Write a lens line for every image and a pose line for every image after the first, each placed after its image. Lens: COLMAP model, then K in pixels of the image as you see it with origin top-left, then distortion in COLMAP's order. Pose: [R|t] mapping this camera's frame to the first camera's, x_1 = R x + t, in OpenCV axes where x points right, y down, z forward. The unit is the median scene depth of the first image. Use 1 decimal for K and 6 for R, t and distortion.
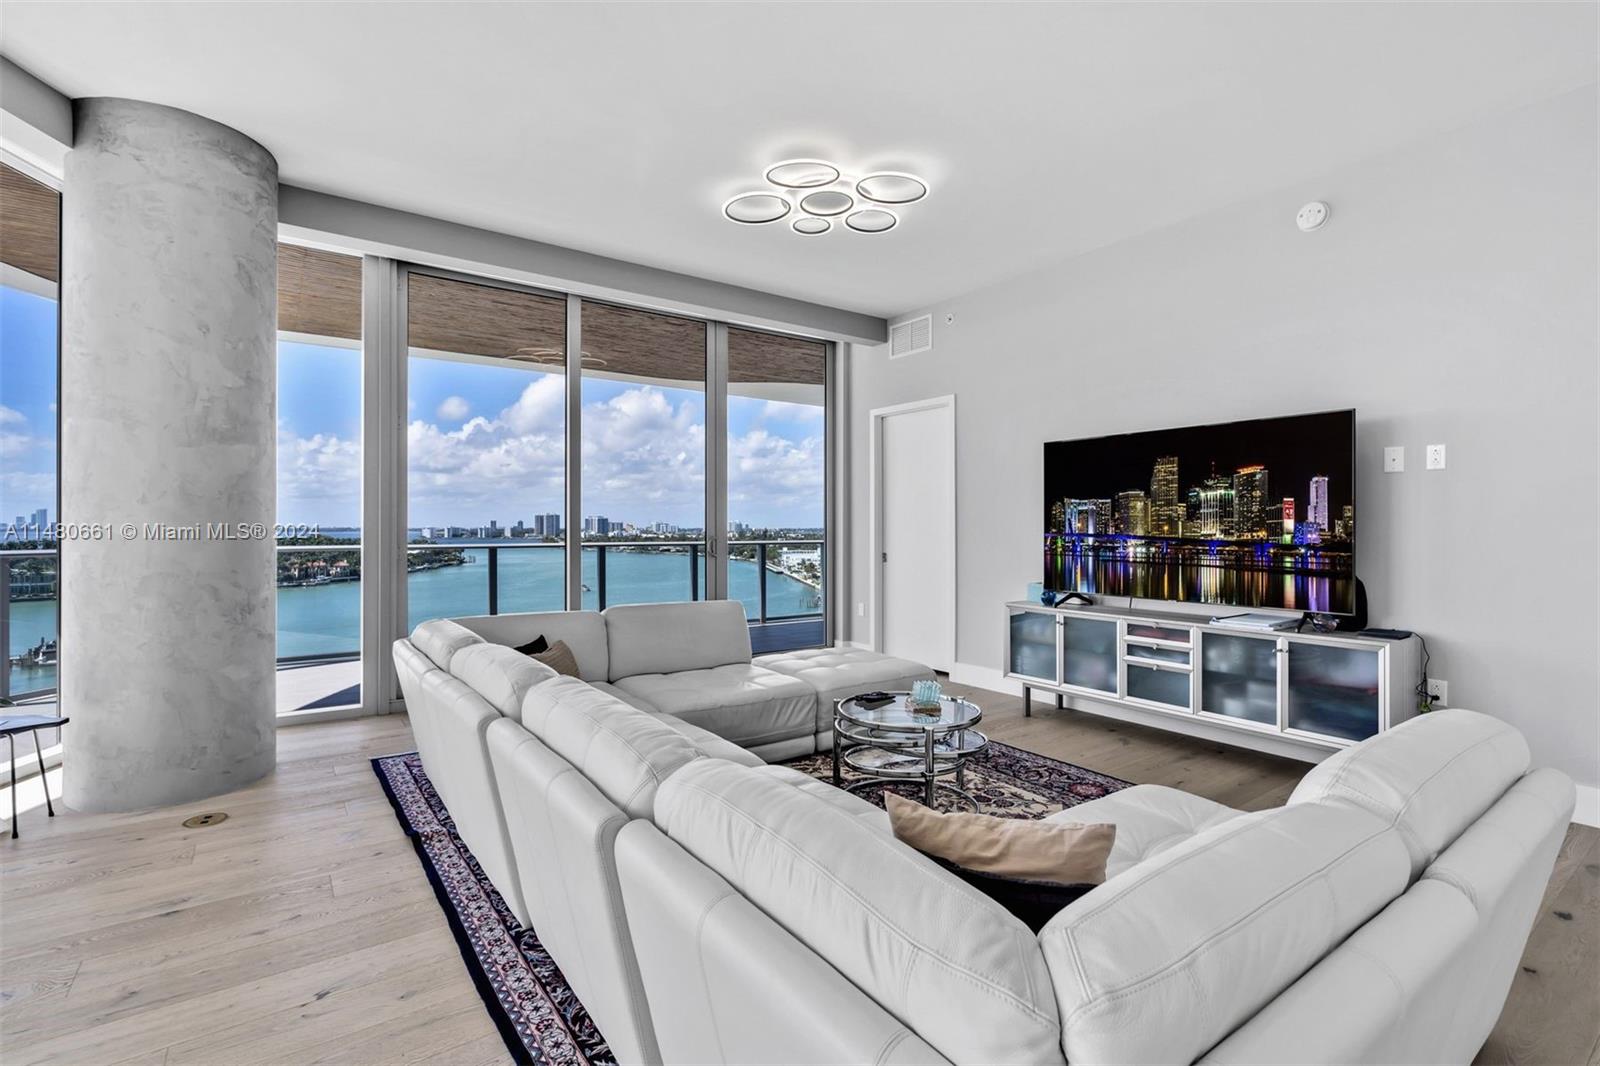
lens RADIAL K [[736.4, 0, 800.9], [0, 736.4, 539.1], [0, 0, 1]] dist [0.008862, -0.002543]
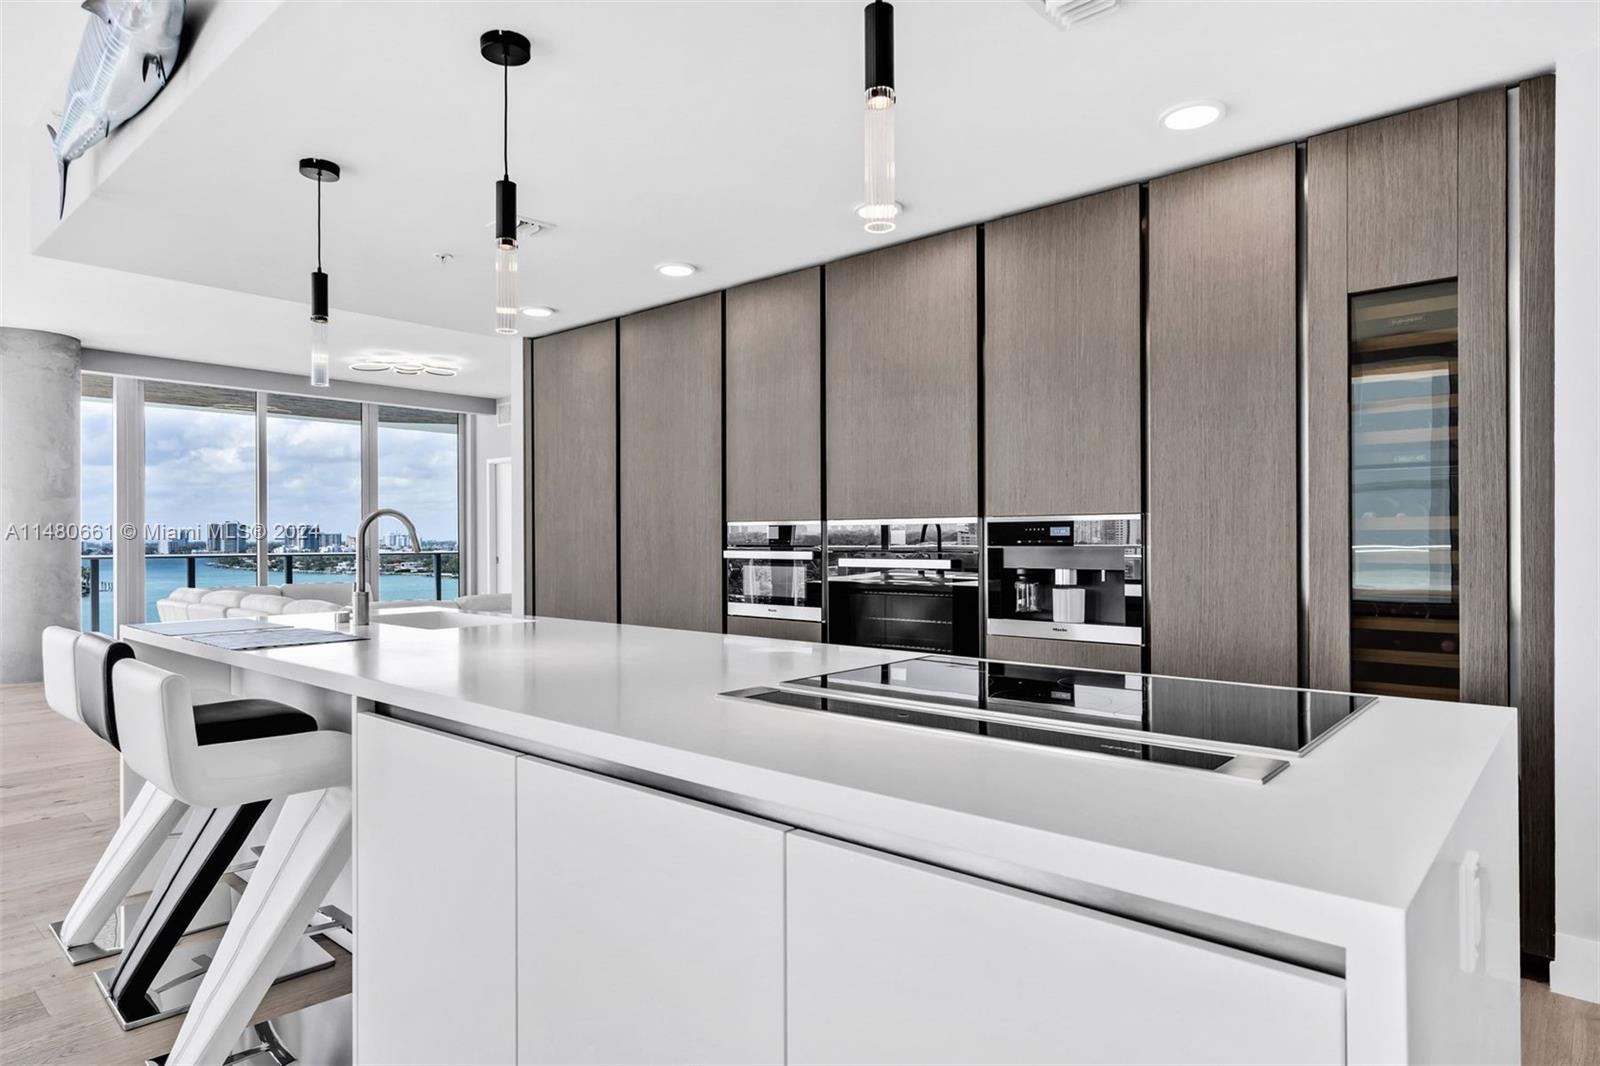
lens RADIAL K [[928.7, 0, 809.2], [0, 928.7, 561.3], [0, 0, 1]] dist [0.009126, -0.001359]
pose [[0.974160, -0.009018, 0.225681, 0.306660], [0.007260, 0.999937, 0.008617, 0.016129], [-0.225744, -0.006756, 0.974163, -0.972566]]
